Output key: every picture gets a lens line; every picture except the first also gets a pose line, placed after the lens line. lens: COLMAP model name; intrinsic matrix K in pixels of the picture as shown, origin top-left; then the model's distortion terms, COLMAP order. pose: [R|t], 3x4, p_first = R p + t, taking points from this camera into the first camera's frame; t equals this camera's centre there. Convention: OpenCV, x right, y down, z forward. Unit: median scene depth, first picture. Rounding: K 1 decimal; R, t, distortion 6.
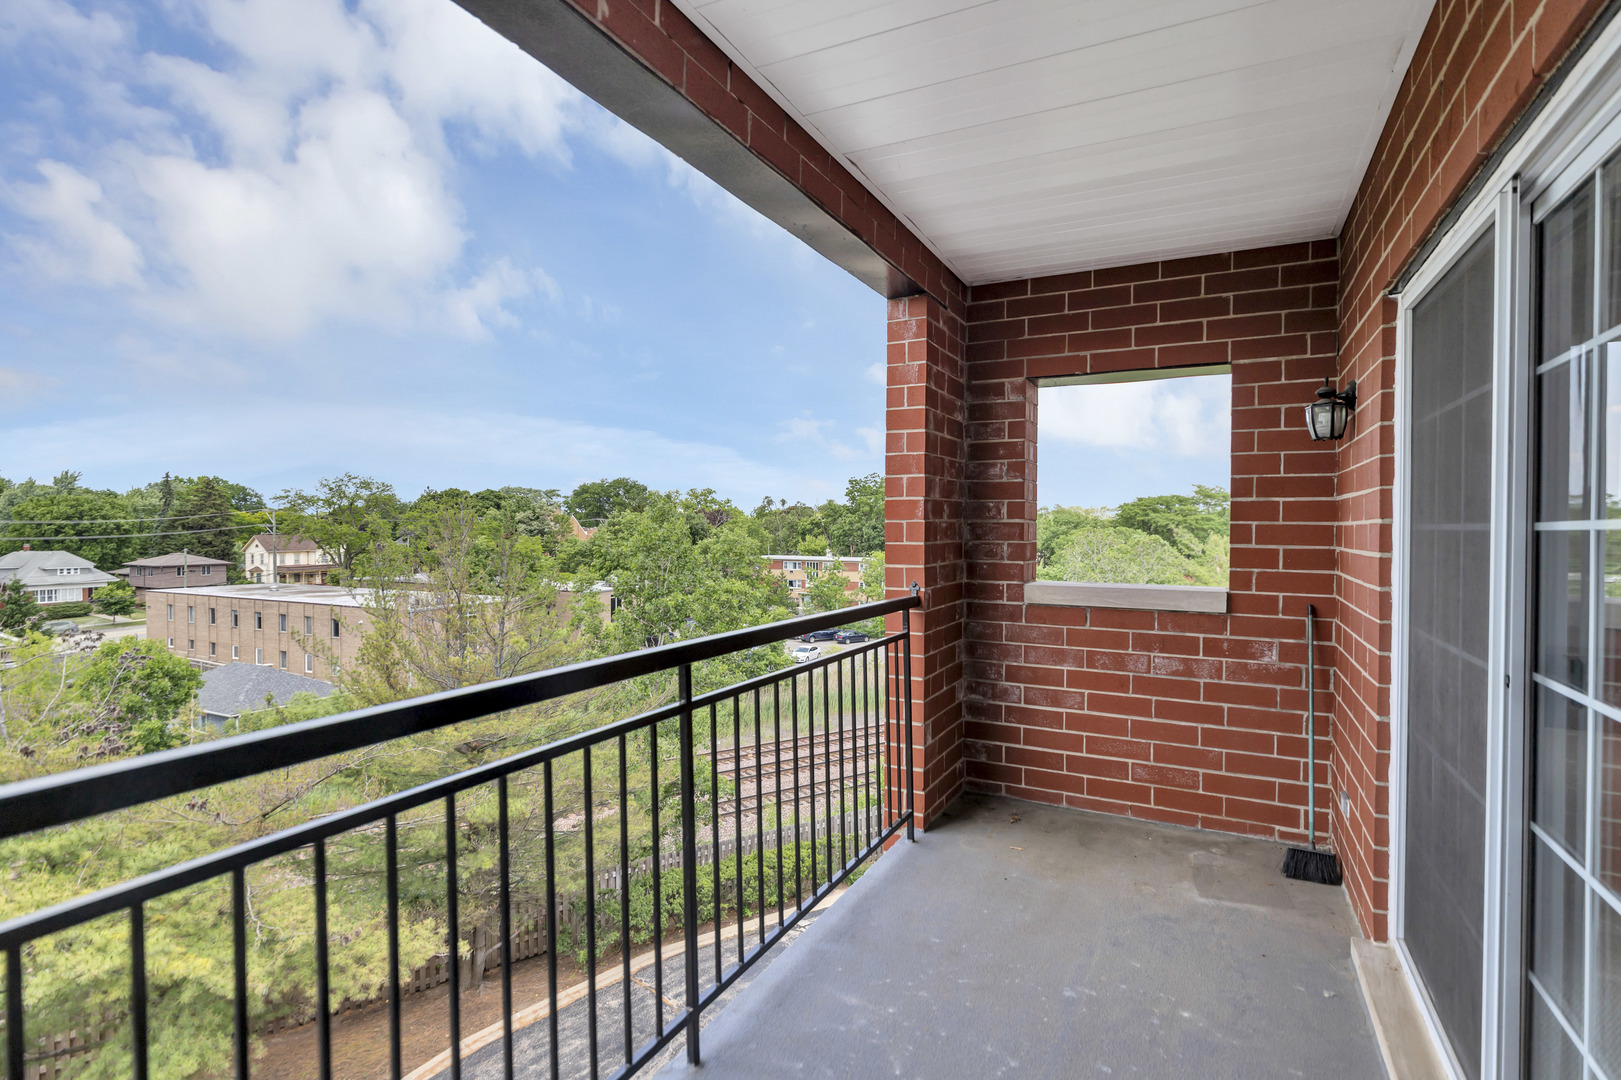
lens RADIAL K [[810.3, 0, 824.2], [0, 810.3, 534.0], [0, 0, 1]] dist [-0.006983, 0.002203]
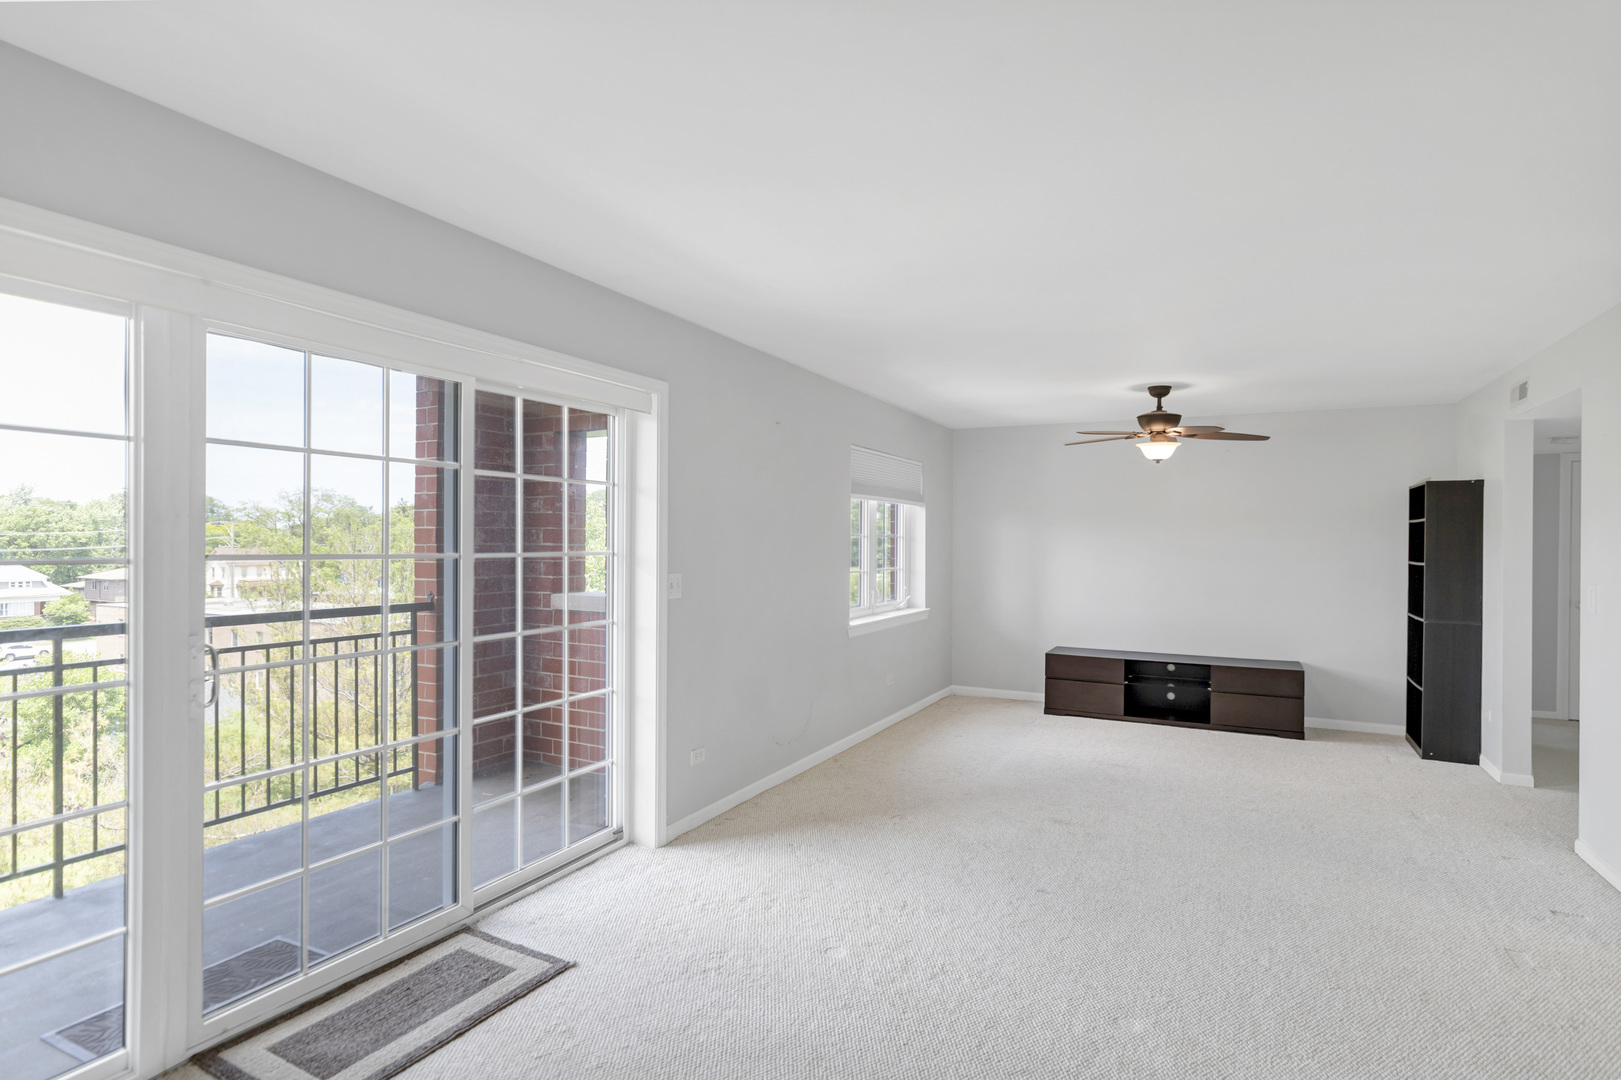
lens RADIAL K [[830.8, 0, 808.1], [0, 830.8, 542.0], [0, 0, 1]] dist [0.000768, 0.000819]
pose [[0.999982, 0.005203, 0.002962, 0.638493], [-0.005173, 0.999938, -0.009901, -0.008991], [-0.003013, 0.009885, 0.999947, -0.305014]]
